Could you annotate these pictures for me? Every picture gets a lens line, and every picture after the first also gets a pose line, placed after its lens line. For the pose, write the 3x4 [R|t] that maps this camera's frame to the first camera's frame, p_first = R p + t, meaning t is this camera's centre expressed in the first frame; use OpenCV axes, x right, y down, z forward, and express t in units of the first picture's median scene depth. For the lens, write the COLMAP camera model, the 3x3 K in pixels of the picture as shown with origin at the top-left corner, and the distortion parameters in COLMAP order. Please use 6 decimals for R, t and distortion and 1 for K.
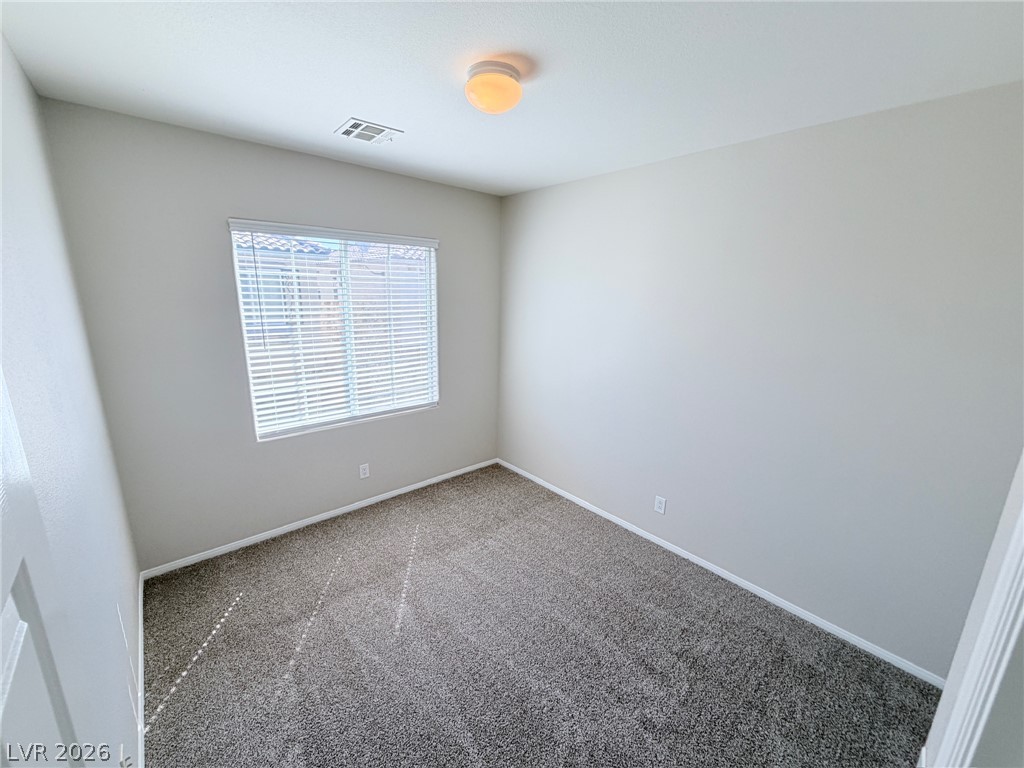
lens RADIAL K [[408.2, 0, 512.1], [0, 408.2, 380.3], [0, 0, 1]] dist [-0.003250, -0.000533]
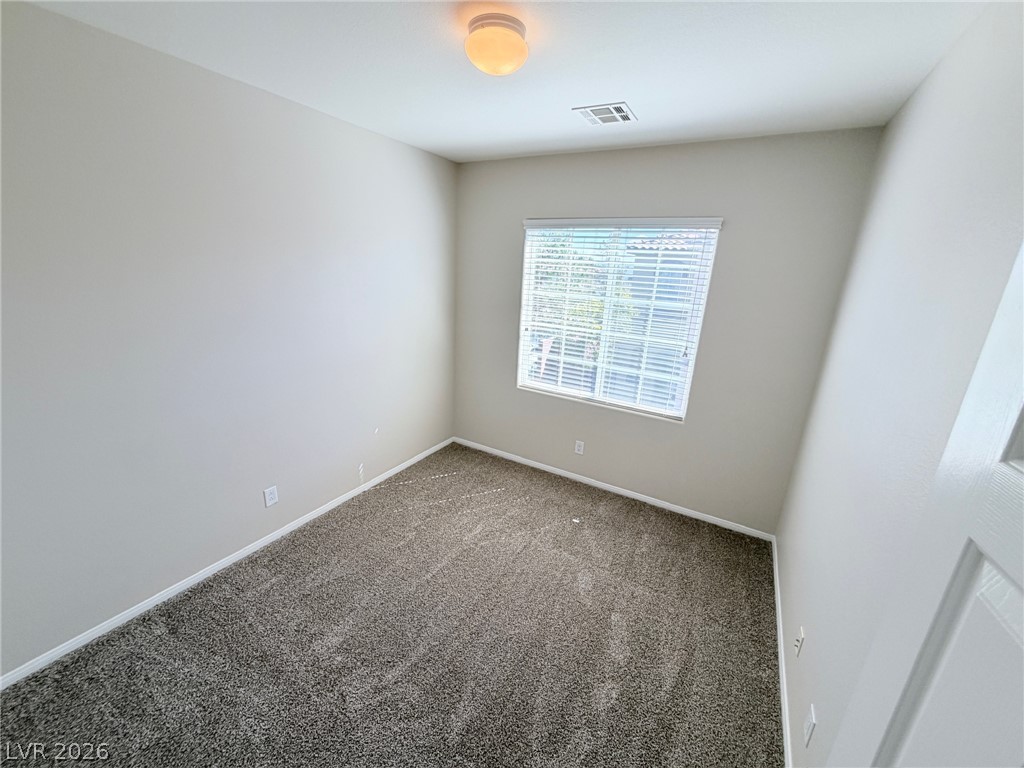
lens RADIAL K [[408.2, 0, 518.7], [0, 408.2, 388.7], [0, 0, 1]] dist [-0.003250, -0.000533]
pose [[0.311847, 0.269656, -0.911064, 0.588563], [-0.251536, 0.948099, 0.194519, -0.108593], [0.916232, 0.168505, 0.363490, 0.505840]]
